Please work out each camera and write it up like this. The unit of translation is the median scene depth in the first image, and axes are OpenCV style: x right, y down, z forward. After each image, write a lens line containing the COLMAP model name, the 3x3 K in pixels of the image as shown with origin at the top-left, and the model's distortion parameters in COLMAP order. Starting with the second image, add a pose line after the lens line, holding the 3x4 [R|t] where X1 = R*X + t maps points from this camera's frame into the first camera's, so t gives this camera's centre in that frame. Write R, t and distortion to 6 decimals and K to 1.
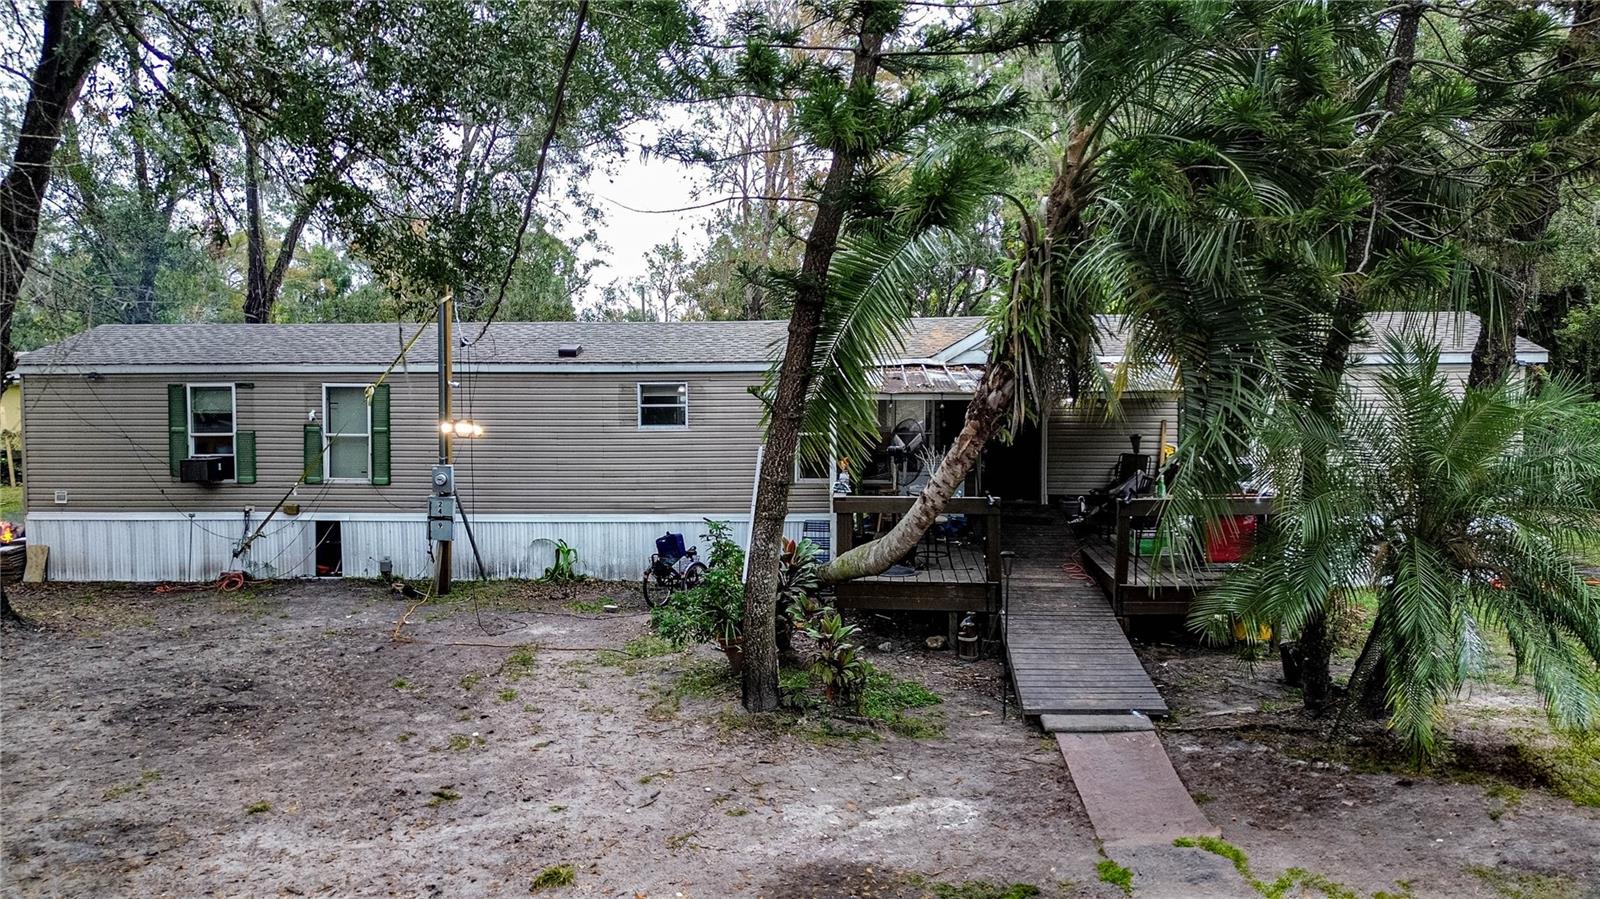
lens RADIAL K [[1122.5, 0, 805.1], [0, 1122.5, 447.7], [0, 0, 1]] dist [0.051196, -0.037451]
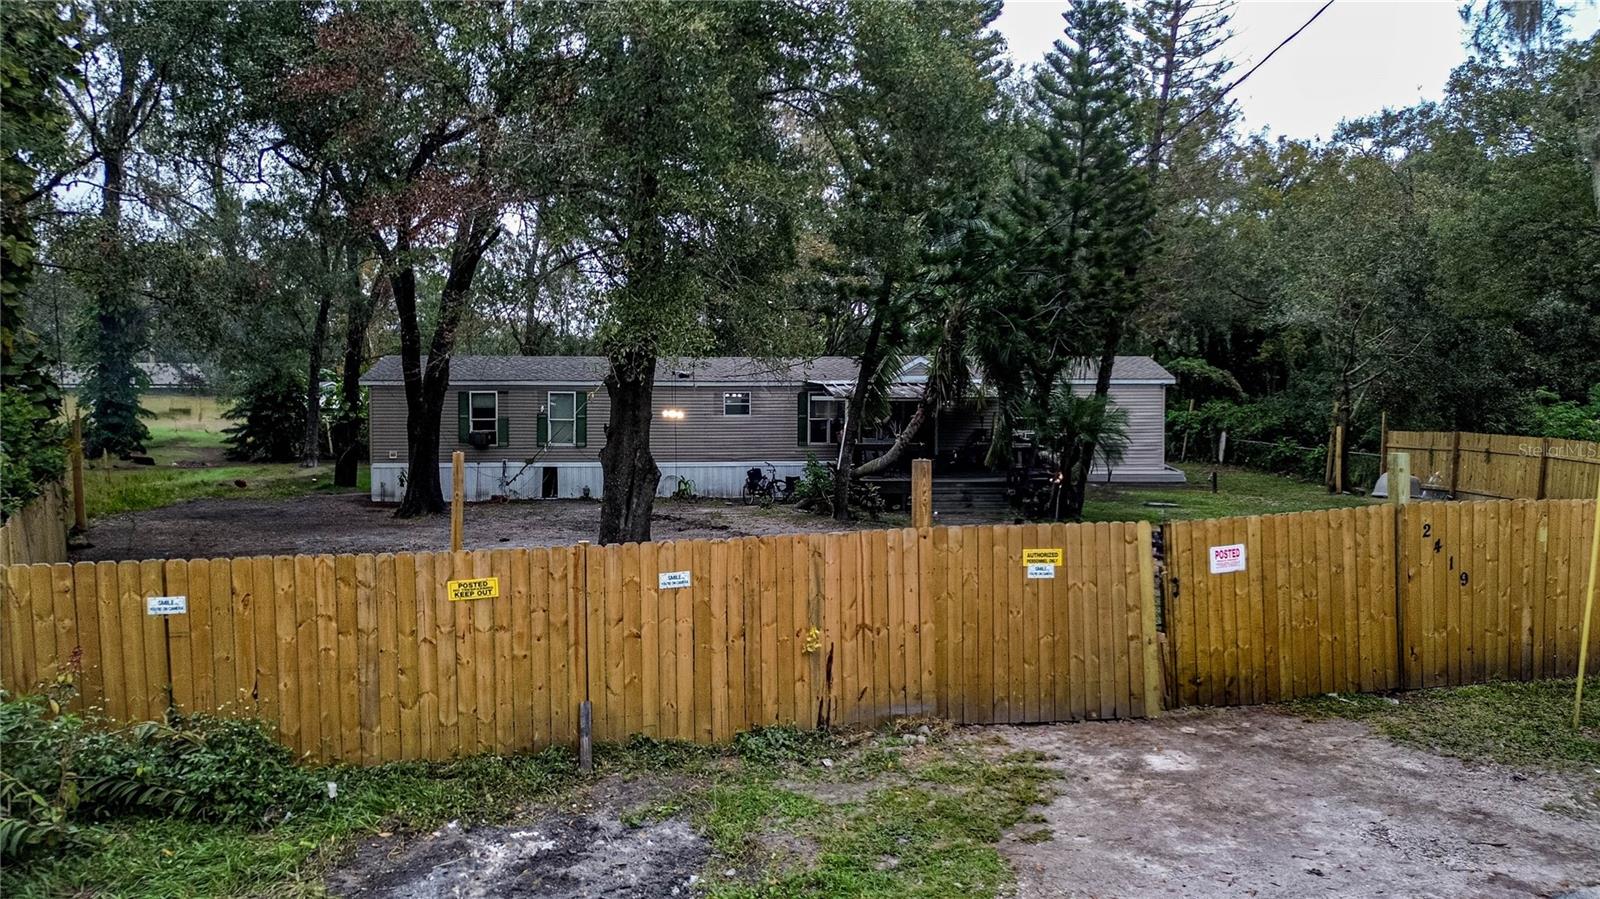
lens RADIAL K [[1122.5, 0, 800.4], [0, 1122.5, 450.7], [0, 0, 1]] dist [0.051196, -0.037451]
pose [[0.991146, -0.002396, 0.132757, -0.264495], [0.002678, 0.999995, -0.001944, 0.043428], [-0.132752, 0.002283, 0.991147, -0.852035]]
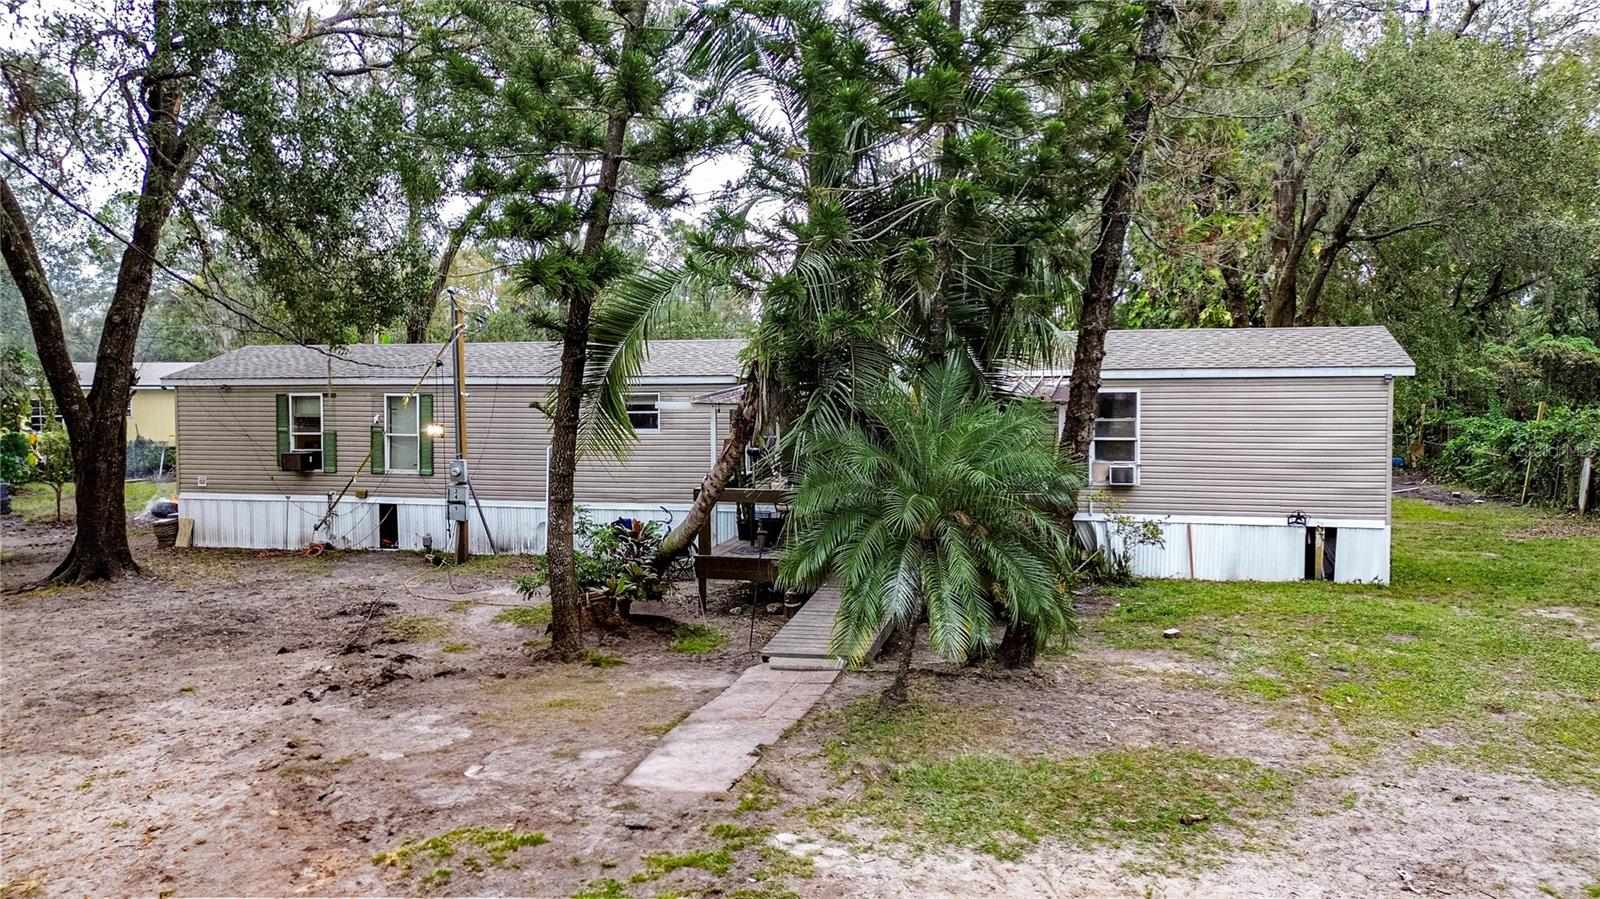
lens RADIAL K [[1122.5, 0, 812.6], [0, 1122.5, 449.7], [0, 0, 1]] dist [0.051196, -0.037451]
pose [[0.982514, 0.009993, -0.185918, 0.269570], [-0.009836, 0.999950, 0.001771, -0.001537], [0.185926, 0.000089, 0.982564, -0.136082]]
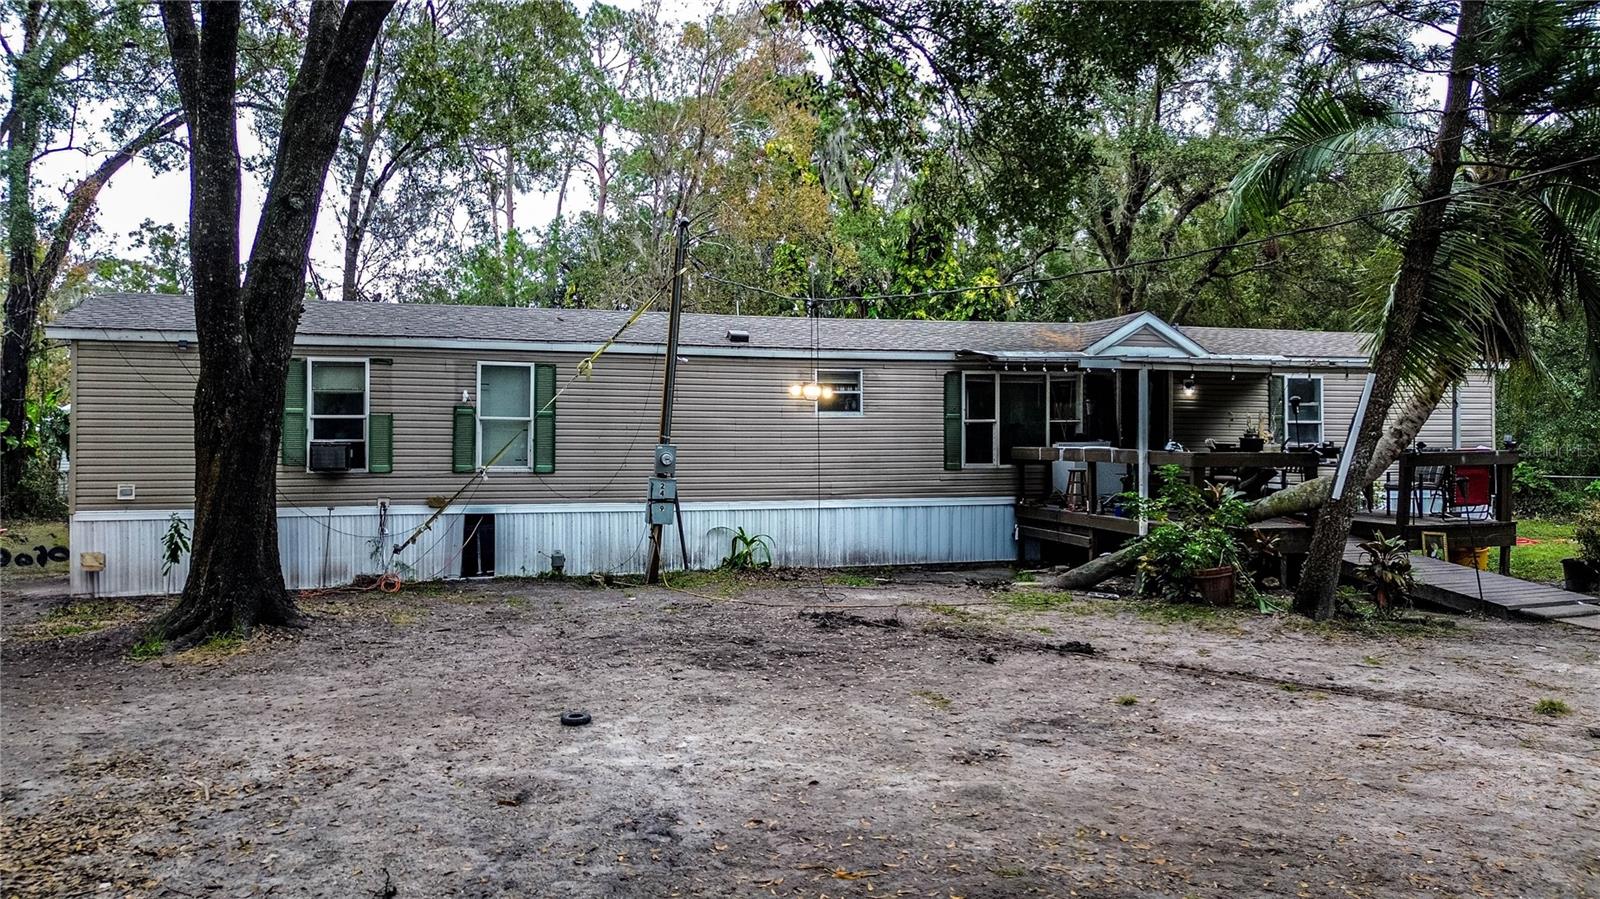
lens RADIAL K [[1122.5, 0, 797.2], [0, 1122.5, 446.0], [0, 0, 1]] dist [0.051196, -0.037451]
pose [[0.933325, 0.005312, 0.358994, -0.511661], [0.016033, 0.998276, -0.056456, 0.065908], [-0.358675, 0.058448, 0.931631, 0.072017]]
